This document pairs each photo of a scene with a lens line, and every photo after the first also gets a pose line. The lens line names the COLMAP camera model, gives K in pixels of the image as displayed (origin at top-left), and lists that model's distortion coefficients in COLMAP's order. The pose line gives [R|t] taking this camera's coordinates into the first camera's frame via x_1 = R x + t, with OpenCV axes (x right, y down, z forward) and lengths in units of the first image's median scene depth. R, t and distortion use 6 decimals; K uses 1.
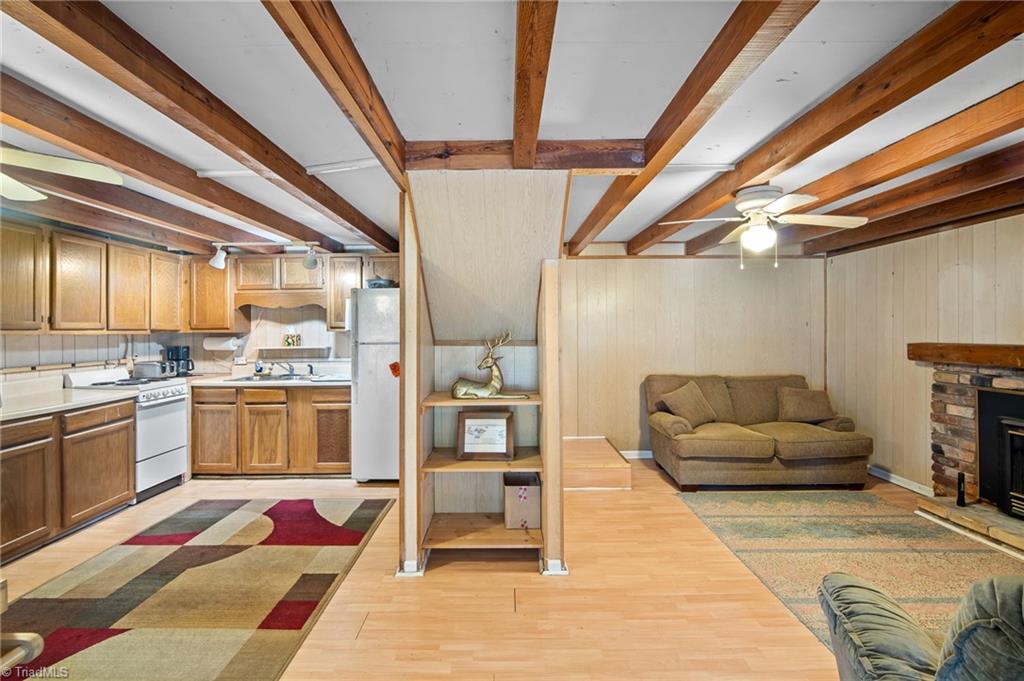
lens RADIAL K [[444.6, 0, 499.3], [0, 444.6, 329.5], [0, 0, 1]] dist [-0.016136, 0.001162]
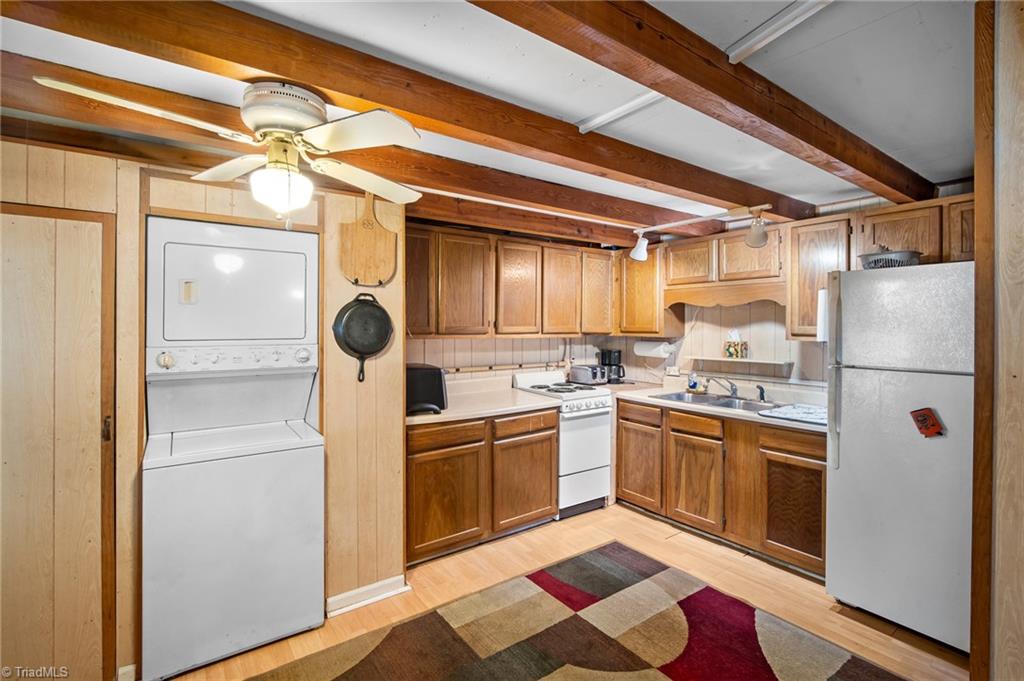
lens RADIAL K [[467.3, 0, 503.6], [0, 467.3, 322.6], [0, 0, 1]] dist [0.000449, 0.000513]
pose [[0.593775, 0.005822, -0.804610, -0.093654], [-0.006912, 0.999974, 0.002135, -0.024833], [0.804602, 0.004294, 0.593799, 0.297524]]
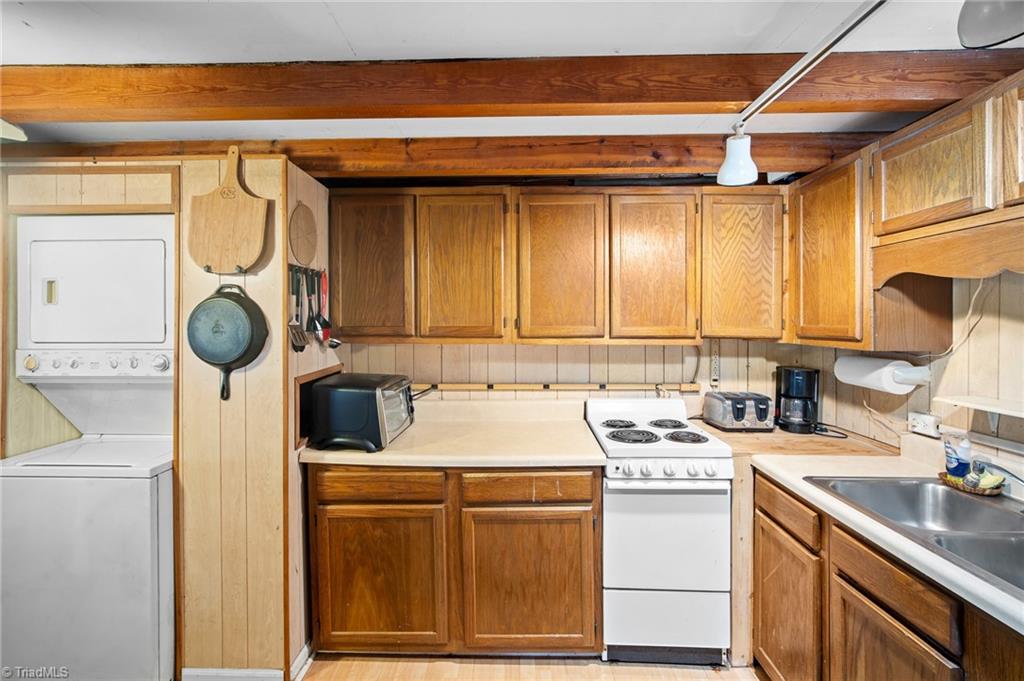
lens RADIAL K [[462.9, 0, 500.9], [0, 462.9, 318.8], [0, 0, 1]] dist [-0.014643, 0.006217]
pose [[-0.006250, 0.006577, -0.999959, -0.250529], [0.001625, 0.999977, 0.006567, -0.029125], [0.999979, -0.001584, -0.006260, 0.835761]]
